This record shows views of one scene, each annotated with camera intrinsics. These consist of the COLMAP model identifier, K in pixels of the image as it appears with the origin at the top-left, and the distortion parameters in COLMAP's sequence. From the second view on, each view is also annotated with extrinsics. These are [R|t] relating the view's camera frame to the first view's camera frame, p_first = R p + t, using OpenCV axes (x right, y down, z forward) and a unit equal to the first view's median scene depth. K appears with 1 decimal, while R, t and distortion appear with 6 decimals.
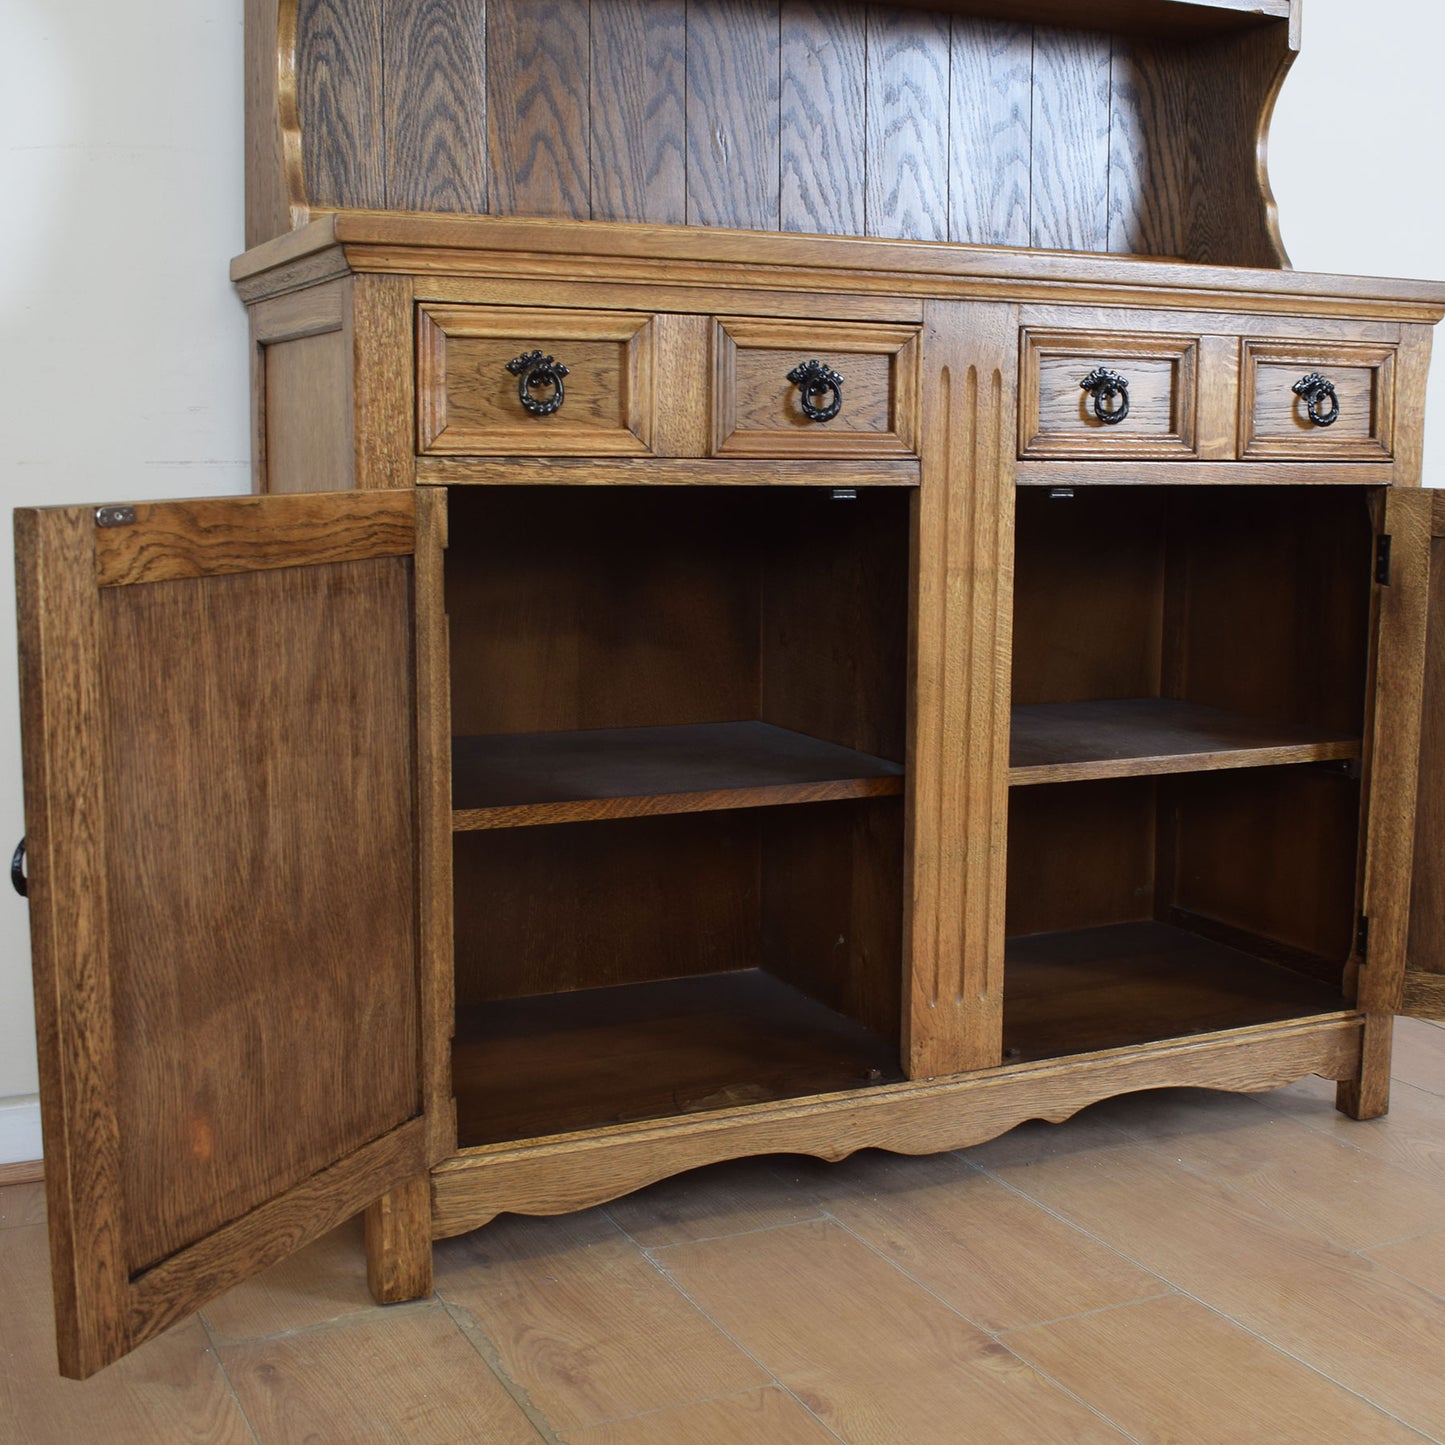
lens RADIAL K [[2014.4, 0, 835.4], [0, 2014.4, 723.4], [0, 0, 1]] dist [-0.096565, 0.000000]
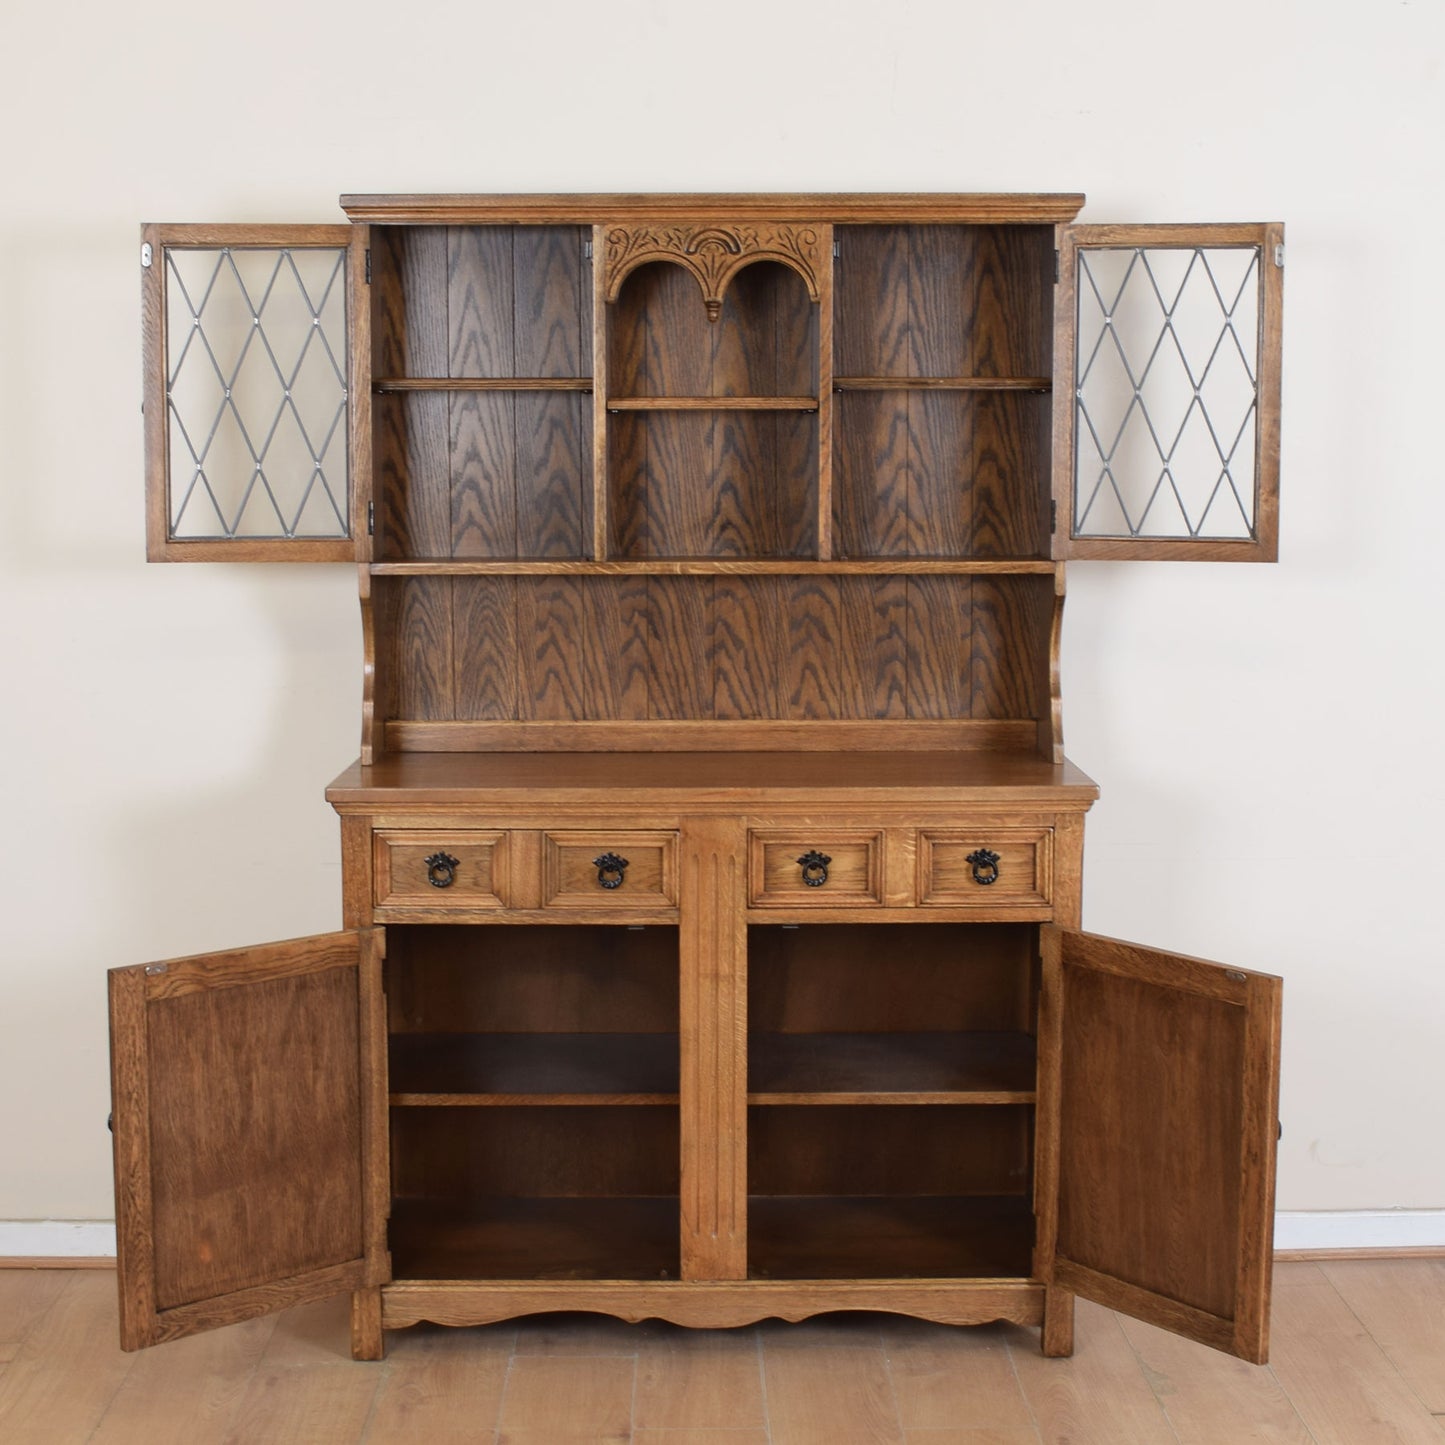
lens RADIAL K [[2488.1, 0, 680.9], [0, 2488.1, 678.3], [0, 0, 1]] dist [-0.084137, 0.000000]
pose [[0.890018, 0.030263, -0.454919, 0.940129], [-0.052477, 0.997963, -0.036279, -0.237904], [0.452895, 0.056162, 0.889793, -0.819910]]
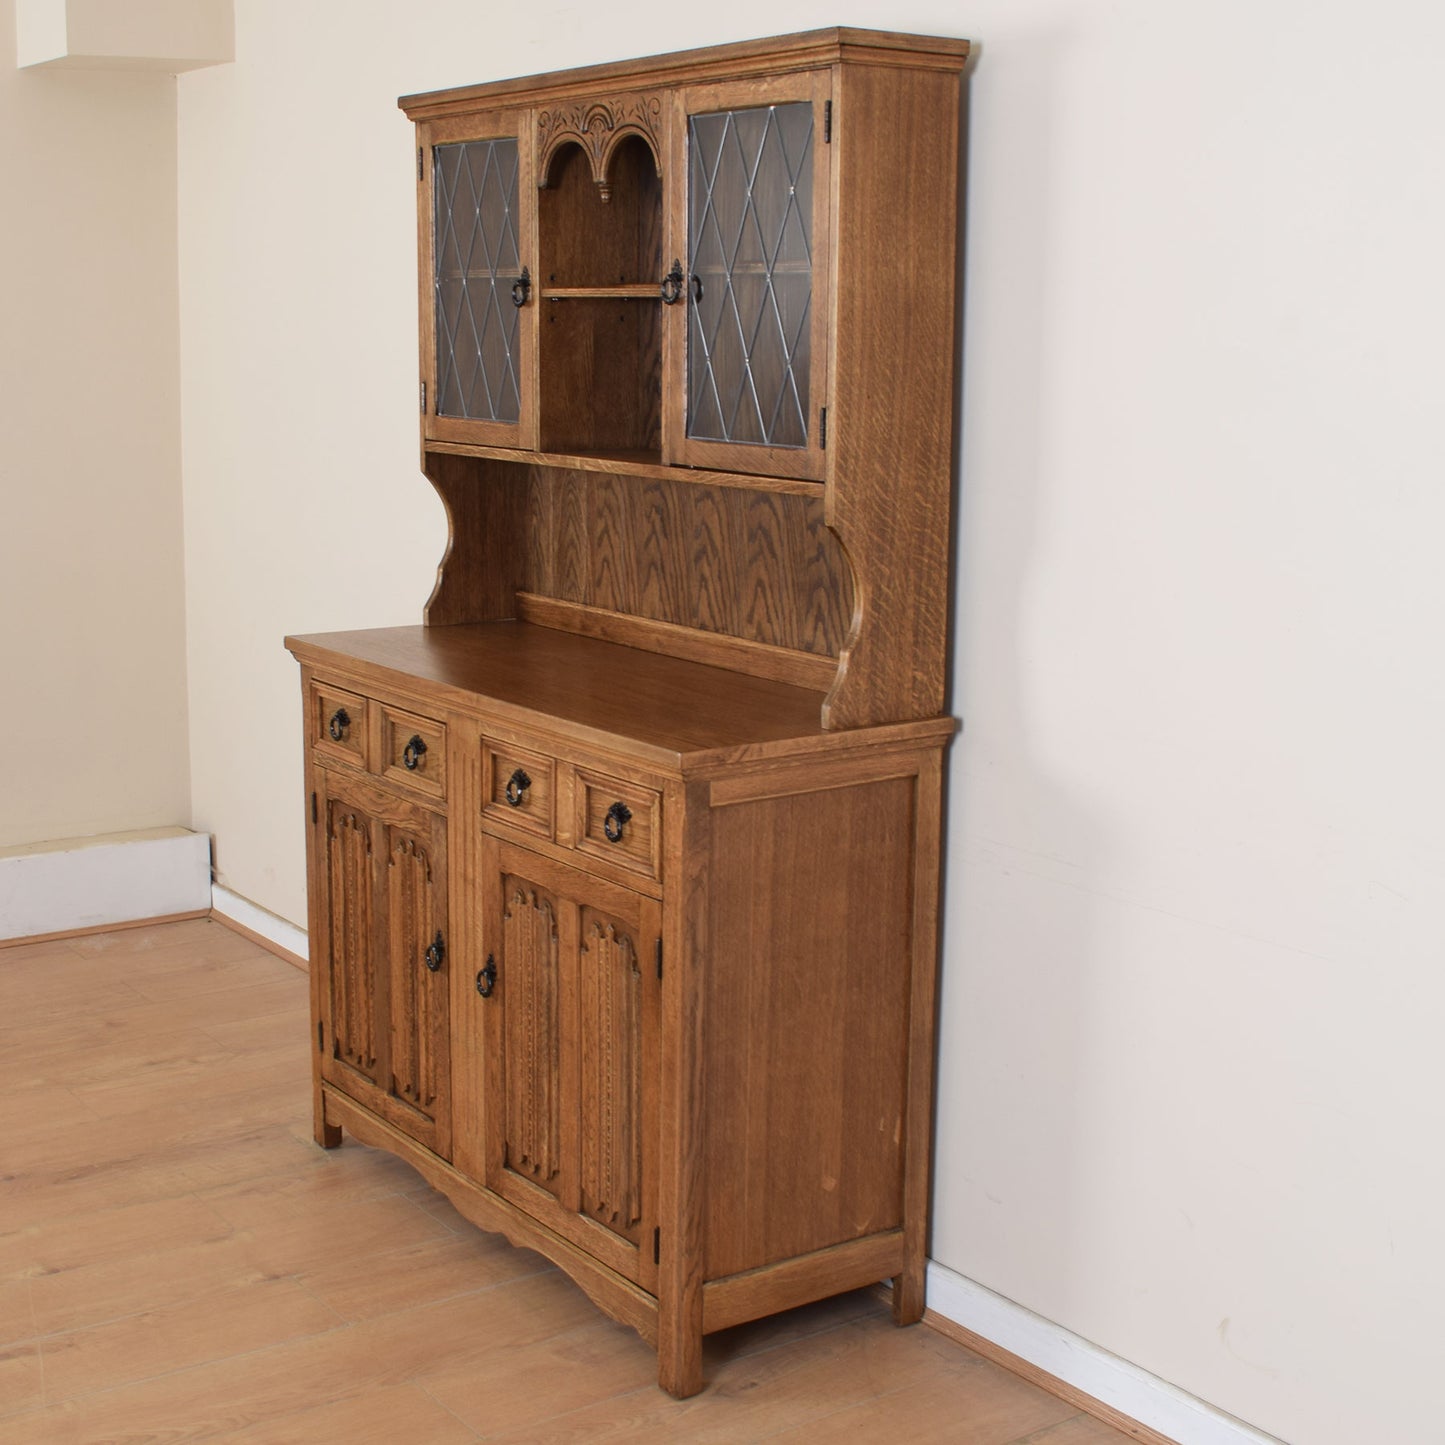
lens RADIAL K [[2180.1, 0, 628.9], [0, 2180.1, 680.5], [0, 0, 1]] dist [-0.081411, 0.000000]
pose [[0.117397, 0.157989, -0.980437, 1.746323], [-0.145555, 0.979340, 0.140384, -0.486668], [0.982360, 0.126227, 0.137968, 0.848671]]
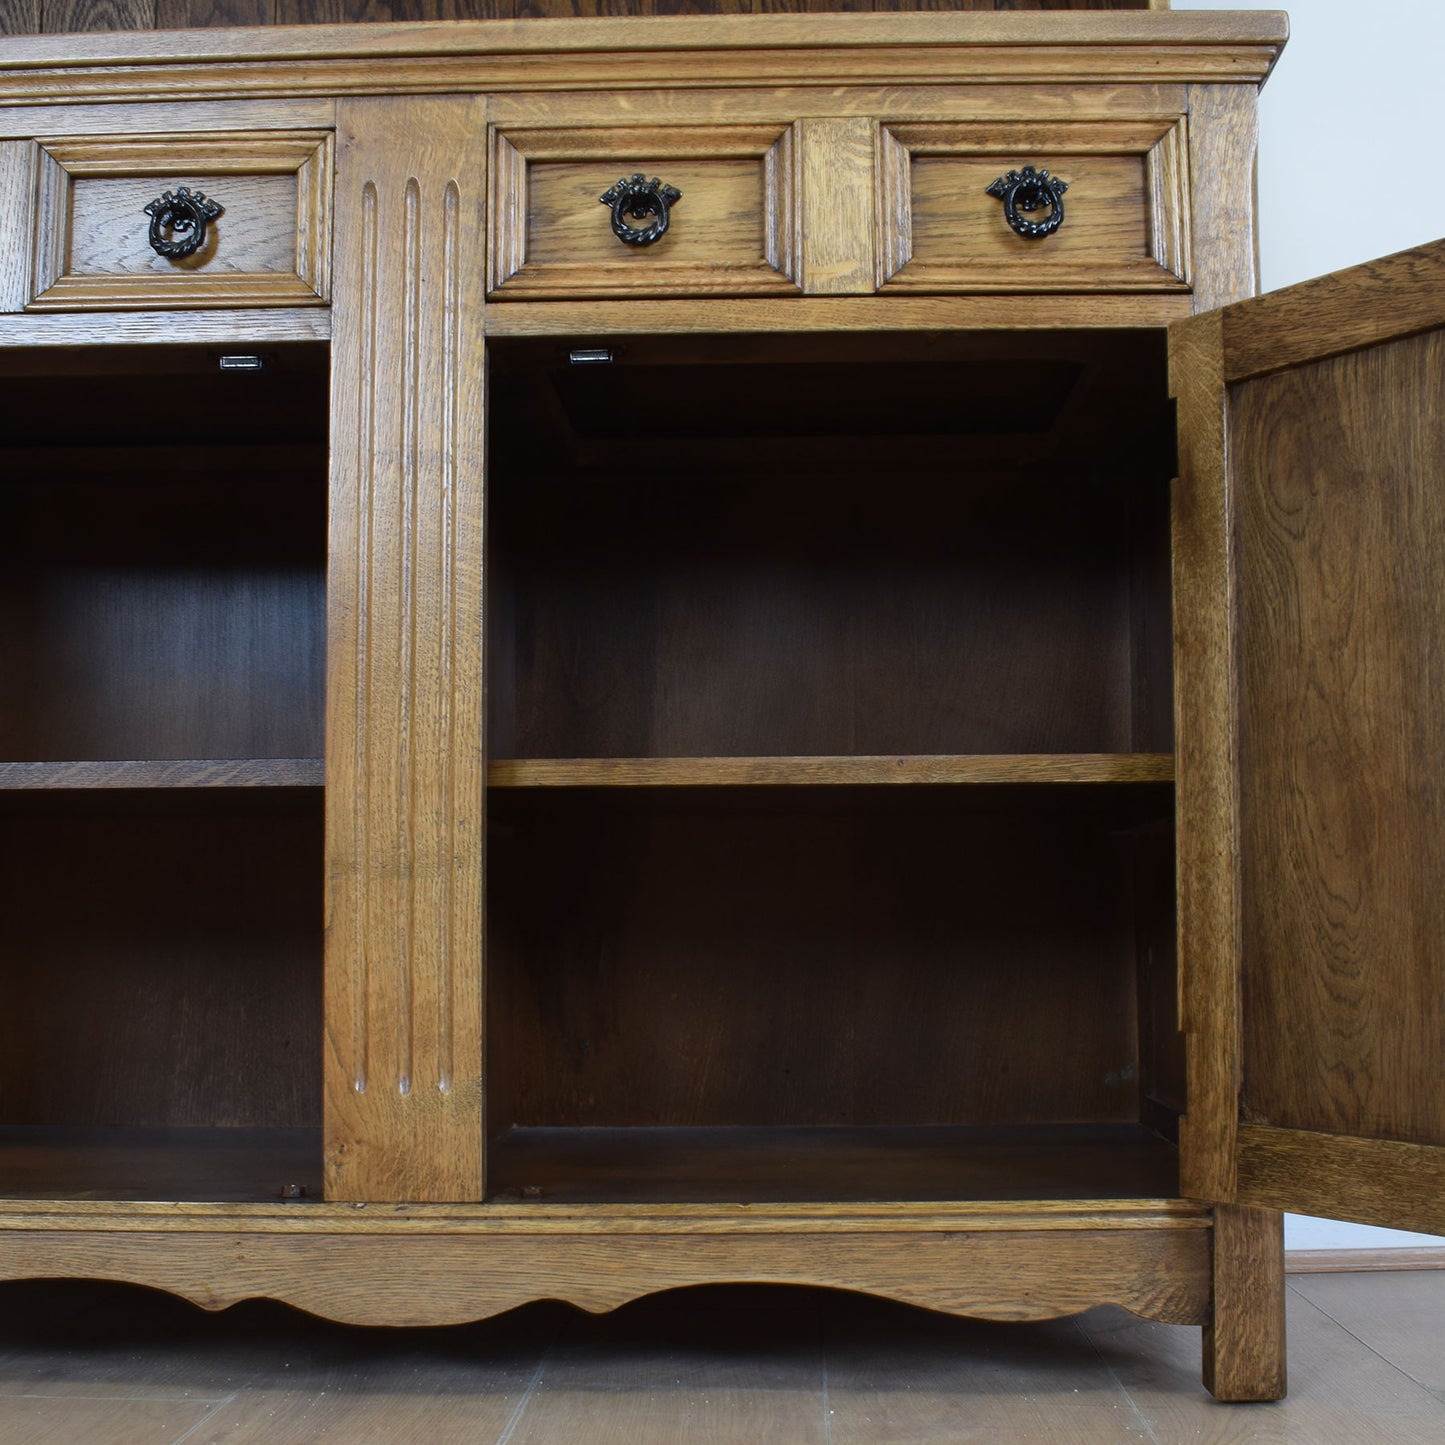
lens RADIAL K [[2014.4, 0, 755.2], [0, 2014.4, 730.3], [0, 0, 1]] dist [-0.096565, 0.000000]
pose [[0.880266, -0.055659, -0.471205, 0.489593], [-0.051261, 0.976127, -0.211063, 0.157652], [0.471703, 0.209946, 0.856399, 0.463921]]
